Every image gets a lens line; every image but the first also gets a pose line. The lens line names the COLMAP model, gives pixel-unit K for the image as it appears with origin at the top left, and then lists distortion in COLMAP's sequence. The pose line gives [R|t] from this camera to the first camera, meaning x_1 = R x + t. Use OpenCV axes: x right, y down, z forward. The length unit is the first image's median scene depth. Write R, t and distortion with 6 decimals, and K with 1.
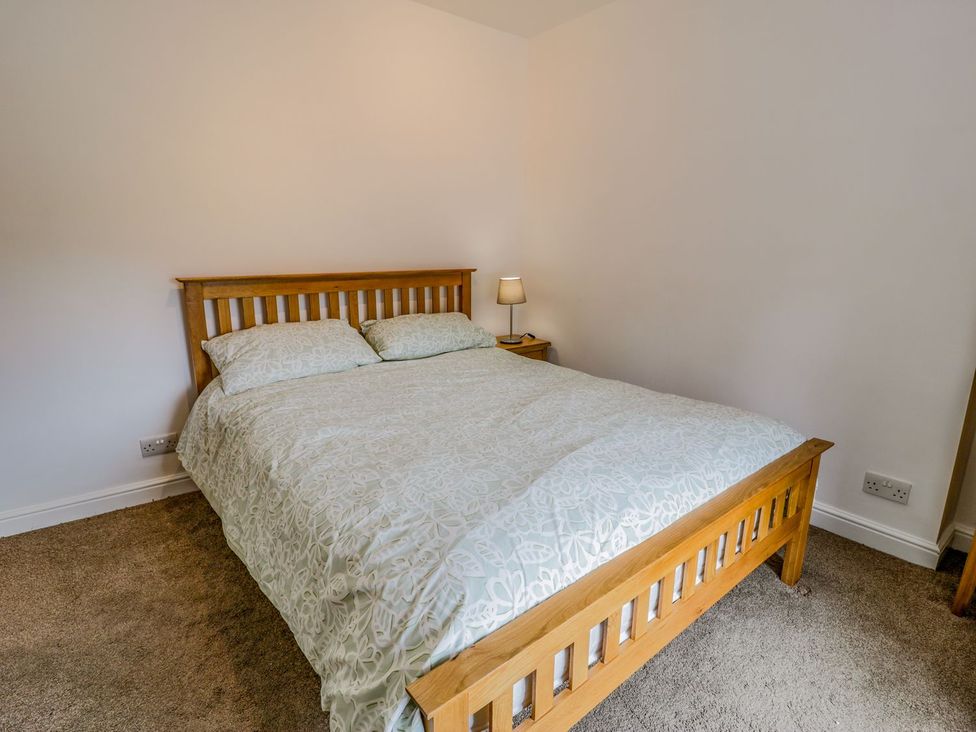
lens RADIAL K [[507.7, 0, 490.4], [0, 507.7, 362.9], [0, 0, 1]] dist [-0.001128, -0.012333]
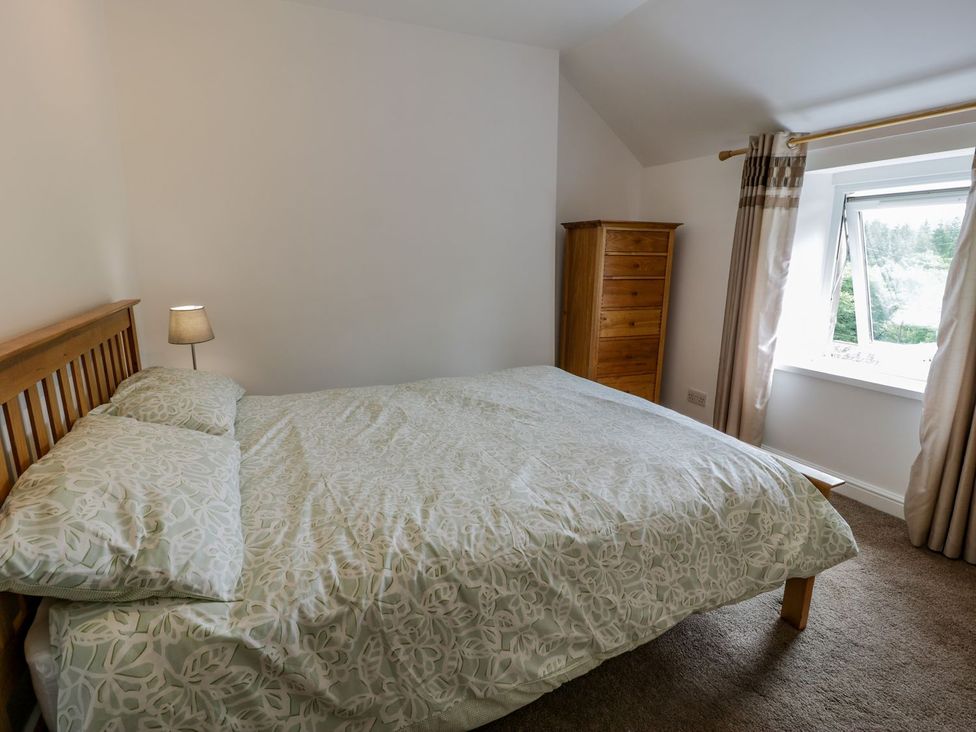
lens RADIAL K [[507.7, 0, 488.4], [0, 507.7, 359.0], [0, 0, 1]] dist [-0.001128, -0.012333]
pose [[0.251176, -0.208984, 0.945112, -1.082361], [0.231961, 0.960958, 0.150841, -0.205485], [-0.939736, 0.181341, 0.289846, 0.772764]]
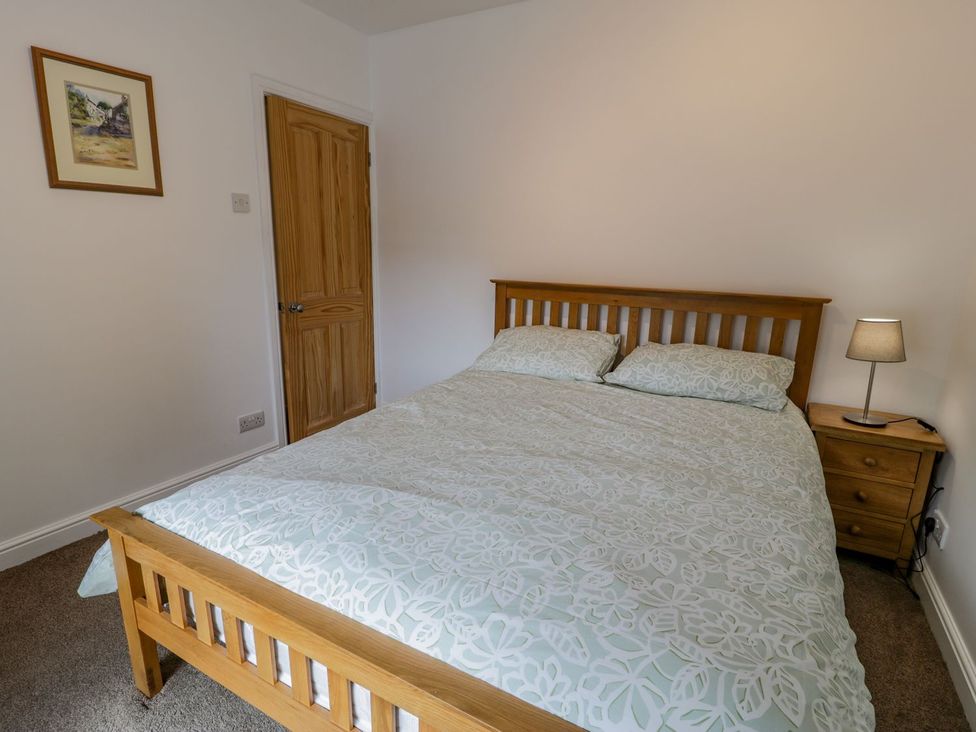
lens RADIAL K [[507.7, 0, 486.8], [0, 507.7, 371.7], [0, 0, 1]] dist [-0.001128, -0.012333]
pose [[0.368006, 0.218457, -0.903796, 0.839425], [-0.233394, 0.962592, 0.137635, -0.154925], [0.900055, 0.160290, 0.405227, 0.660067]]
